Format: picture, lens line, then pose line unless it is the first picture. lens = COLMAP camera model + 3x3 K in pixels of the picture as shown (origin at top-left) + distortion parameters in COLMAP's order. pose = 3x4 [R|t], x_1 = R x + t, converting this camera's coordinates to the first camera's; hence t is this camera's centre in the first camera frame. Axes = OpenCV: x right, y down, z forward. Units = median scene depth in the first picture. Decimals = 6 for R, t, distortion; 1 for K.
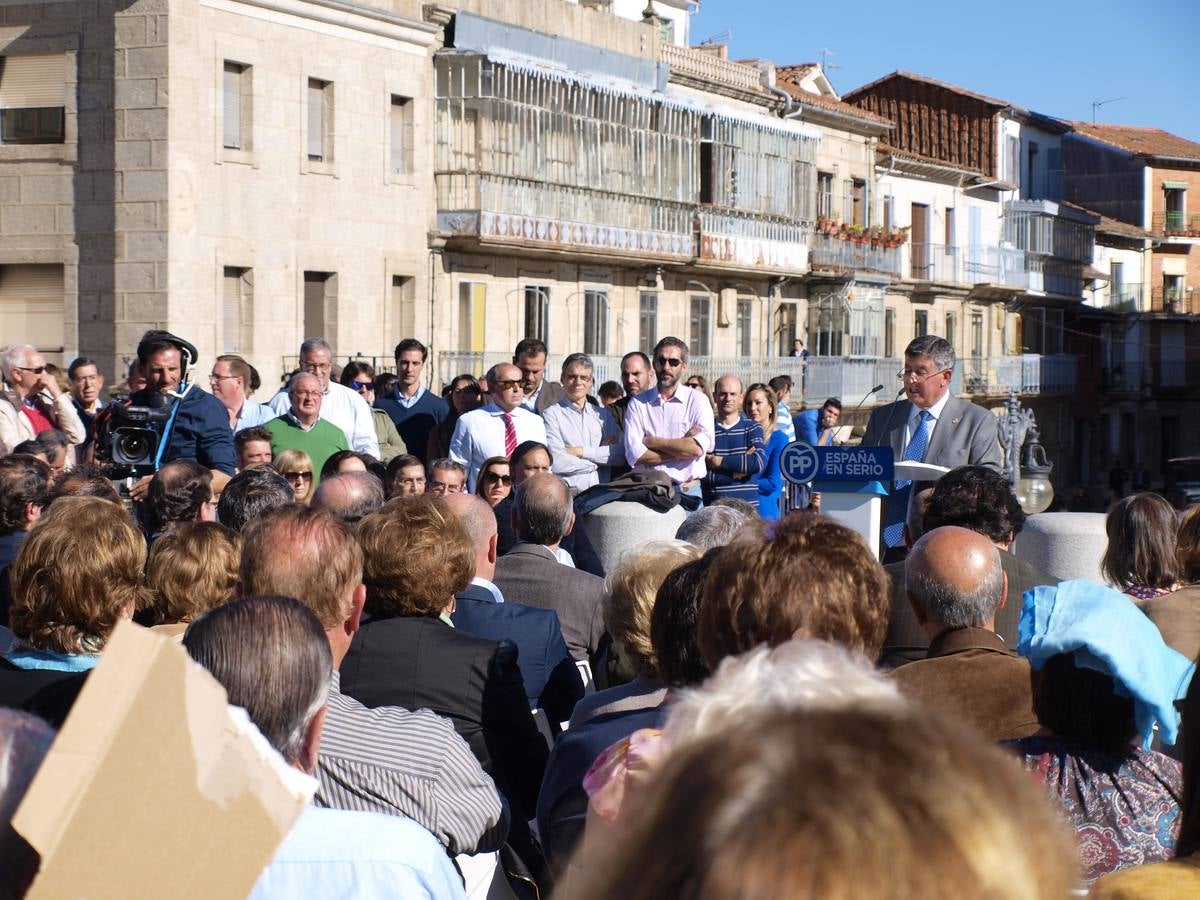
lens RADIAL K [[2708.3, 0, 600.0], [0, 2708.3, 450.0], [0, 0, 1]] dist [-0.020337, -0.186087]
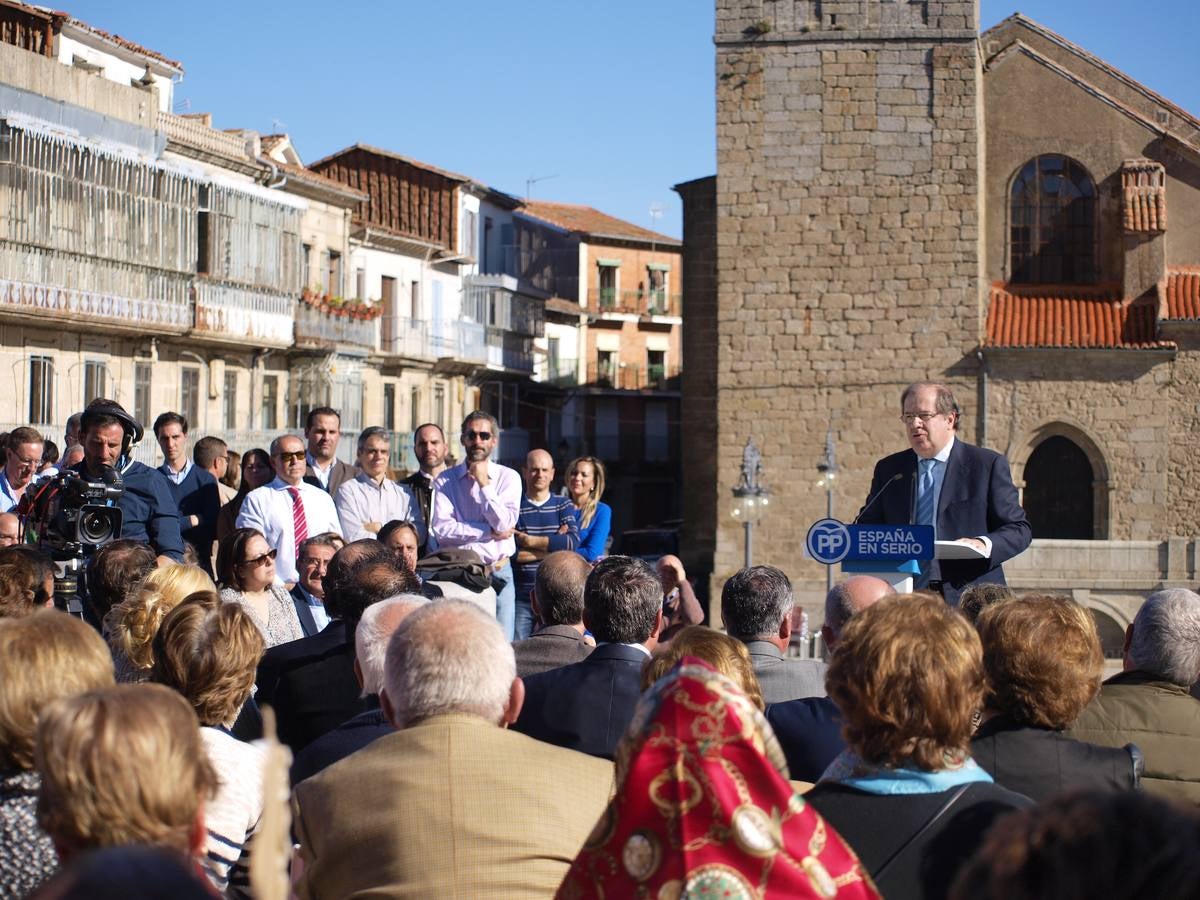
lens RADIAL K [[2735.3, 0, 600.0], [0, 2735.3, 450.0], [0, 0, 1]] dist [-0.313410, -0.045278]
pose [[0.975717, 0.004245, 0.218992, -0.032292], [0.001672, 0.999639, -0.026826, -0.000308], [-0.219027, 0.026540, 0.975358, 0.009415]]
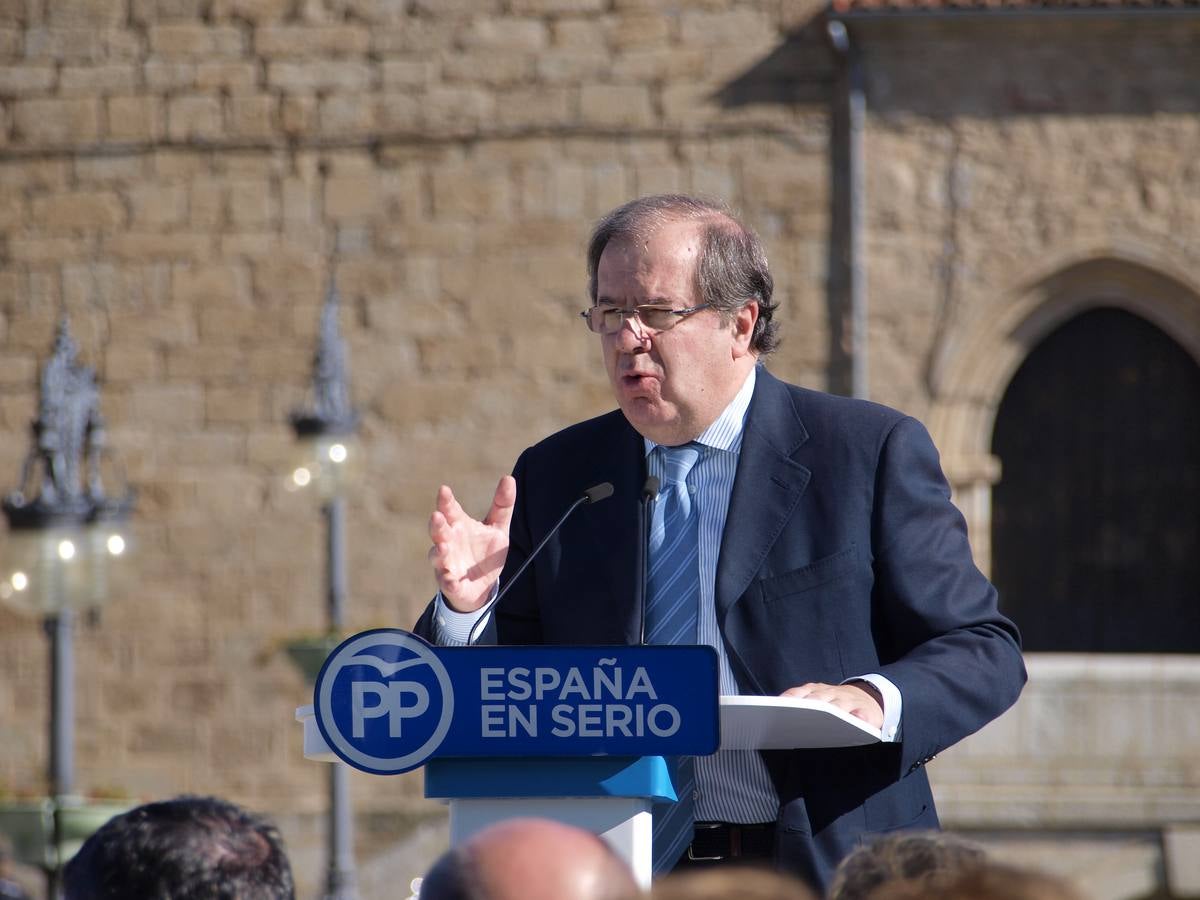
lens RADIAL K [[5576.5, 0, 637.3], [0, 5576.5, 446.7], [0, 0, 1]] dist [0.202314, 11.368801]
pose [[0.954136, 0.003851, 0.299349, 0.187120], [0.015070, 0.998032, -0.060872, 0.027594], [-0.298994, 0.062591, 0.952200, 0.547719]]
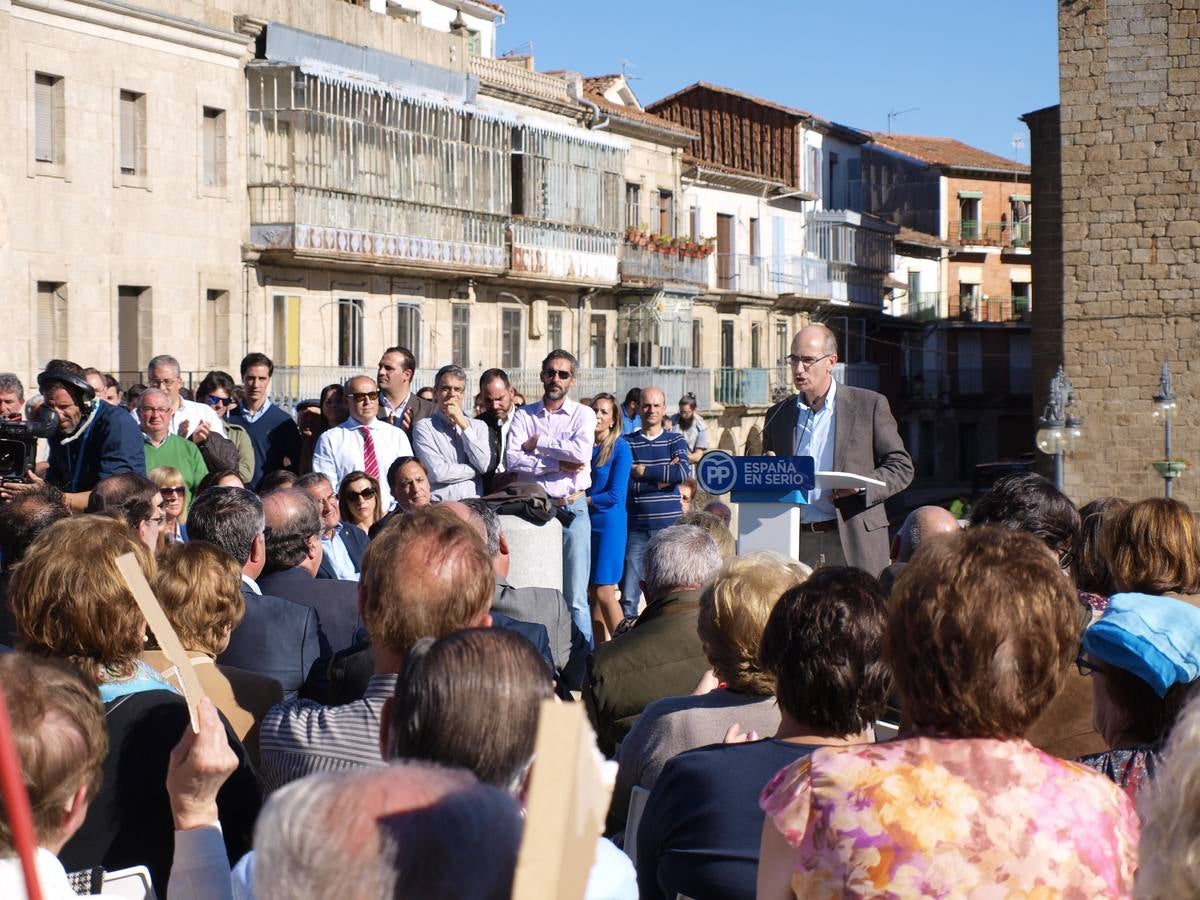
lens RADIAL K [[2714.6, 0, 600.0], [0, 2714.6, 450.0], [0, 0, 1]] dist [-0.032224, 0.058400]
pose [[0.997064, -0.011610, 0.075687, -0.006533], [0.011957, 0.999920, -0.004131, -0.000035], [-0.075633, 0.005024, 0.997123, 0.001410]]
